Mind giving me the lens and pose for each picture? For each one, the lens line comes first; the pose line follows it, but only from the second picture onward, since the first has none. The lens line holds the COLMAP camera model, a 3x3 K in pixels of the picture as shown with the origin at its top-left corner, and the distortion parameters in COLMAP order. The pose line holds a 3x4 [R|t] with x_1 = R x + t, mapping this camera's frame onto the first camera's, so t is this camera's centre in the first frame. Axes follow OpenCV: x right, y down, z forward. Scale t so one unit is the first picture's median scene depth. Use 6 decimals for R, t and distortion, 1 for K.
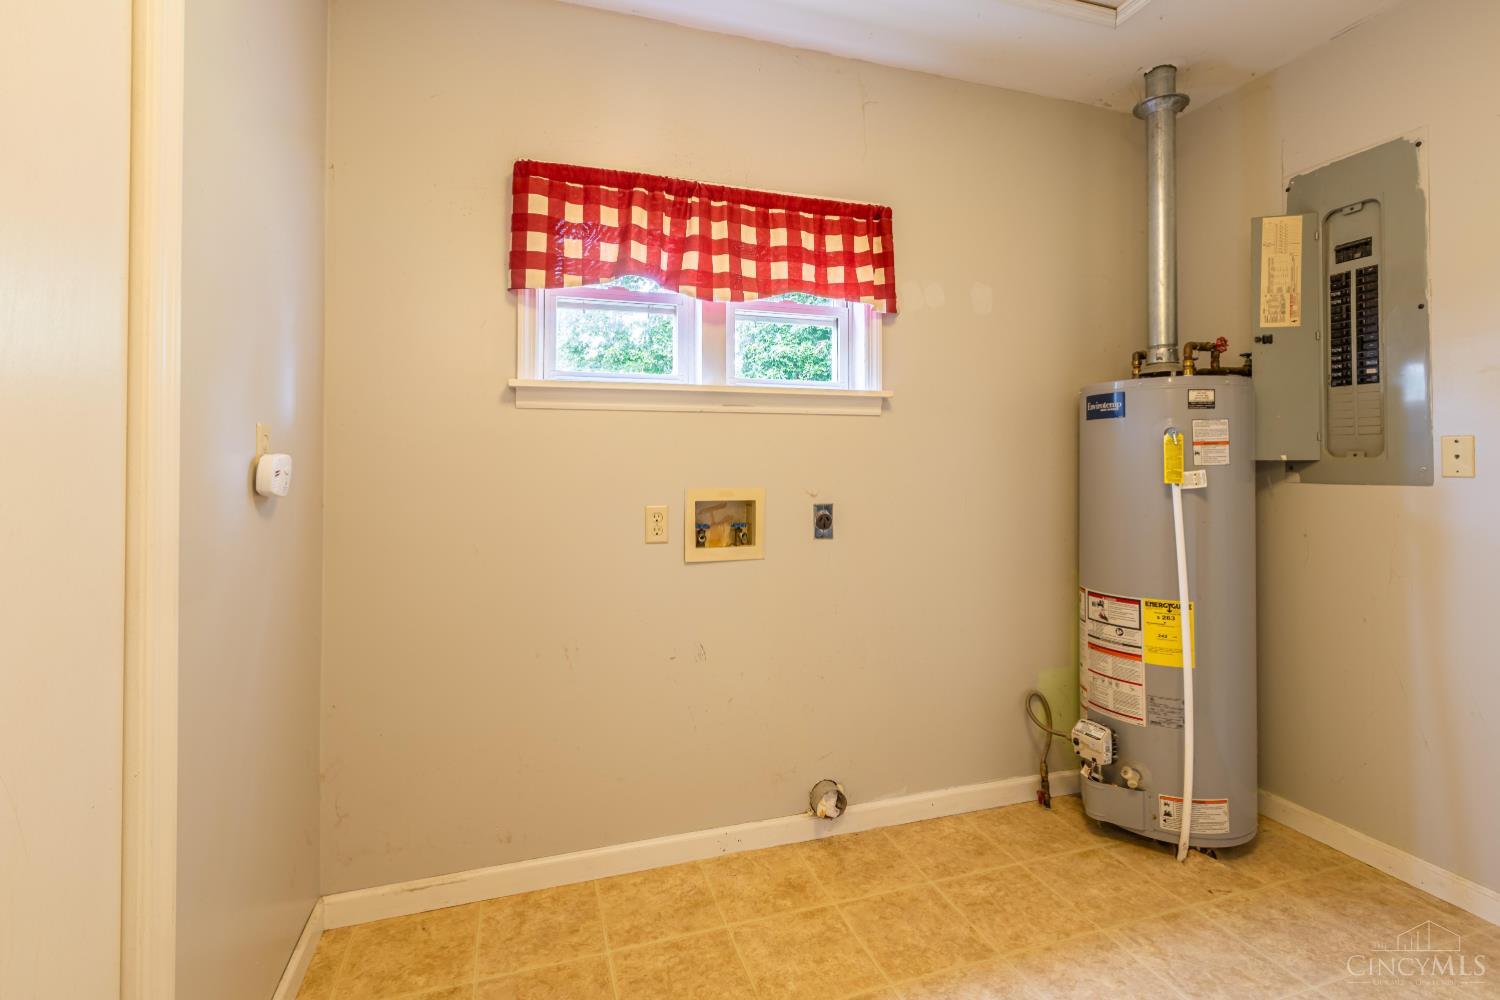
lens RADIAL K [[663.5, 0, 728.1], [0, 663.5, 470.0], [0, 0, 1]] dist [0.001594, 0.000005]
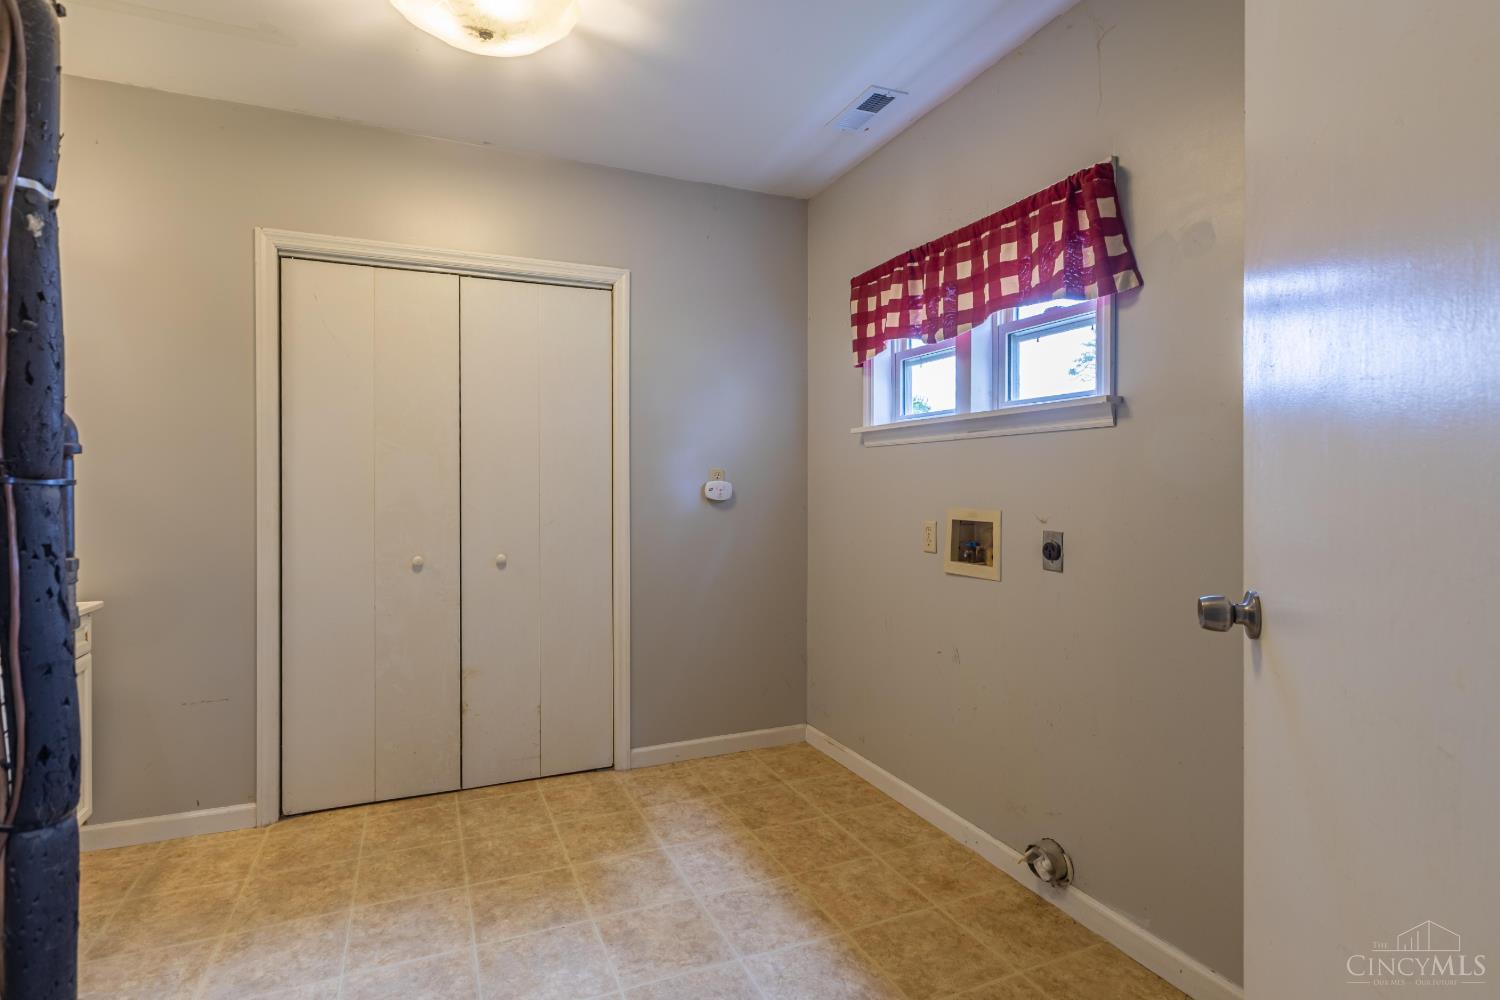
lens RADIAL K [[716.4, 0, 749.5], [0, 716.4, 486.5], [0, 0, 1]] dist [0.001293, -0.000184]
pose [[0.133576, 0.011990, -0.990966, 1.147465], [0.009290, 0.999868, 0.013350, -0.028837], [0.990995, -0.010990, 0.133447, 0.518610]]
